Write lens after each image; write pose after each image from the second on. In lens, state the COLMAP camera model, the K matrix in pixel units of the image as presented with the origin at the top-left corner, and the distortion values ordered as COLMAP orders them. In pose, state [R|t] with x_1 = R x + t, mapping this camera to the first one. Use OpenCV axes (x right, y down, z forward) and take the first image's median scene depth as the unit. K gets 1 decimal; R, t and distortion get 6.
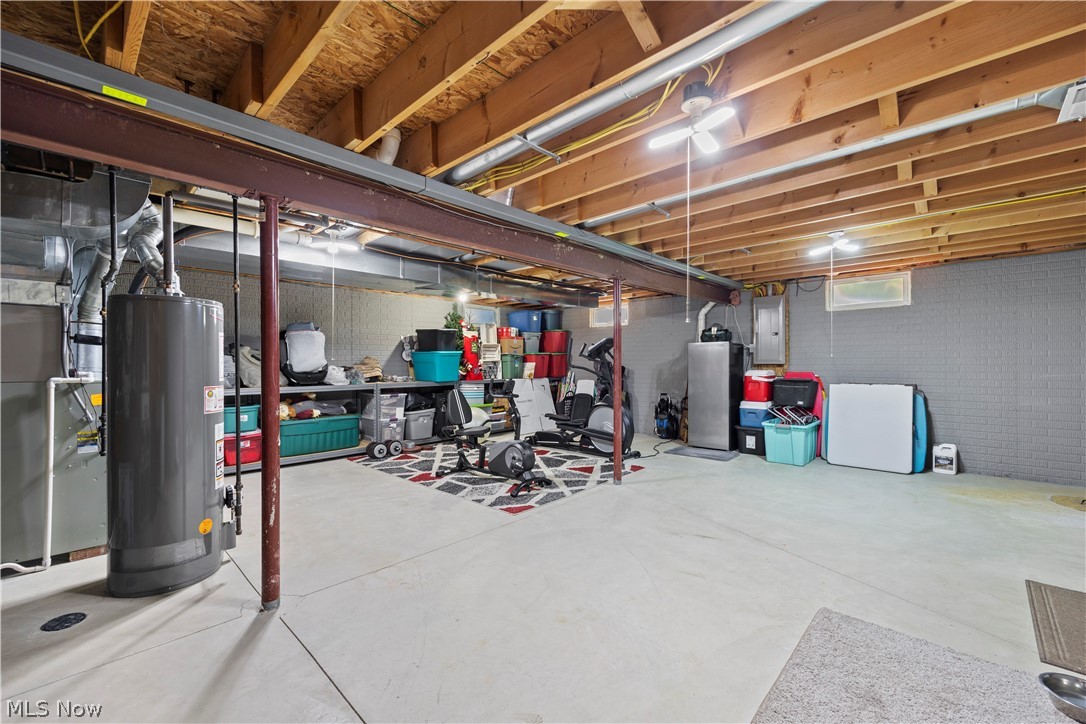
lens RADIAL K [[441.1, 0, 545.8], [0, 441.1, 363.9], [0, 0, 1]] dist [0.011186, -0.000631]
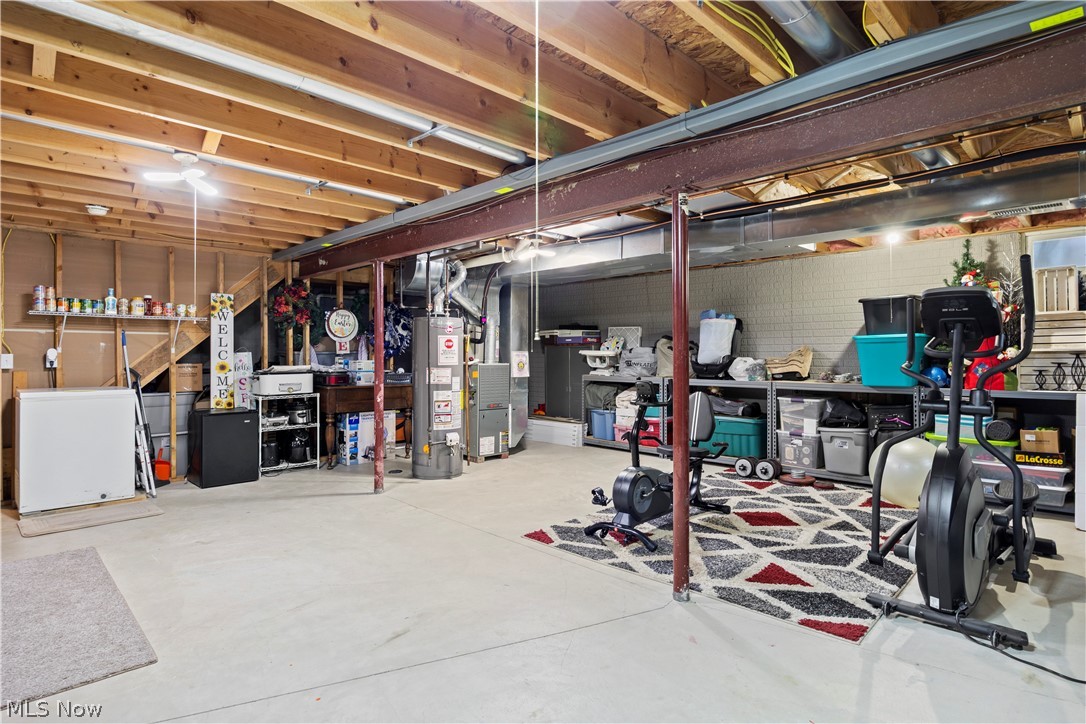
lens RADIAL K [[569.3, 0, 544.9], [0, 569.3, 355.9], [0, 0, 1]] dist [-0.007300, 0.000023]
pose [[-0.031361, 0.006428, -0.999487, 0.742029], [-0.000966, 0.999979, 0.006462, -0.006666], [0.999508, 0.001168, -0.031354, 0.792761]]
